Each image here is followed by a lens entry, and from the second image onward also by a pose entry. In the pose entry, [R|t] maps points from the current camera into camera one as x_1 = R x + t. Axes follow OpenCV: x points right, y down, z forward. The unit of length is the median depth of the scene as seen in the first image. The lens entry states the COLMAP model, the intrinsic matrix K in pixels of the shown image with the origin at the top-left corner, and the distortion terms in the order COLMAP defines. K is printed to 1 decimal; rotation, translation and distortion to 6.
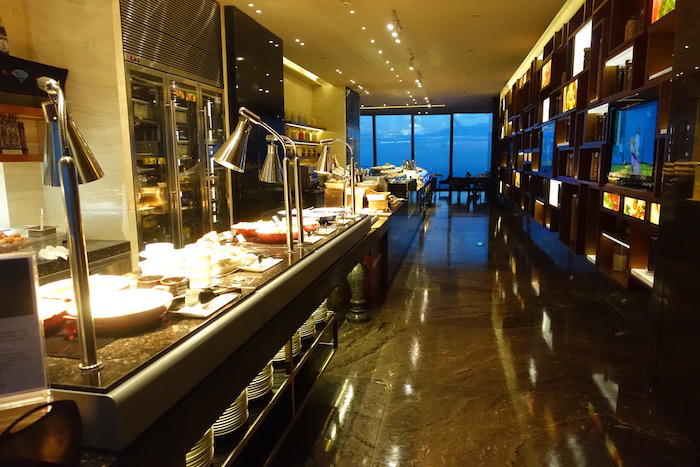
lens RADIAL K [[484.1, 0, 350.5], [0, 484.1, 235.2], [0, 0, 1]] dist [0.006576, 0.001849]
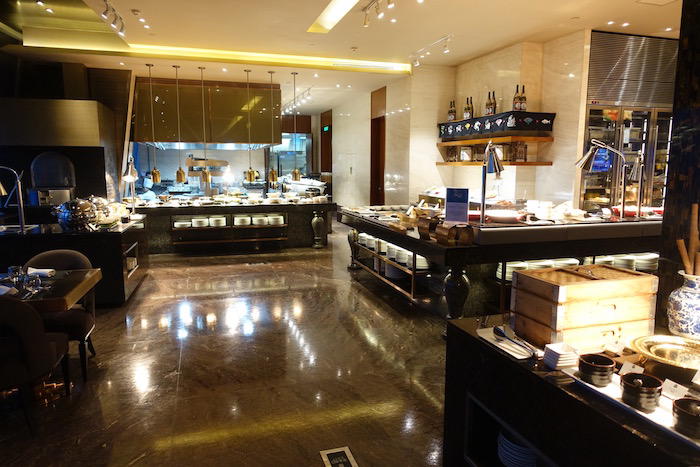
lens RADIAL K [[484.1, 0, 350.0], [0, 484.1, 233.1], [0, 0, 1]] dist [0.006576, 0.001849]
pose [[0.482775, 0.137525, -0.864879, 0.658284], [-0.146217, 0.986388, 0.075228, 0.063357], [0.863452, 0.090141, 0.496312, -0.486545]]
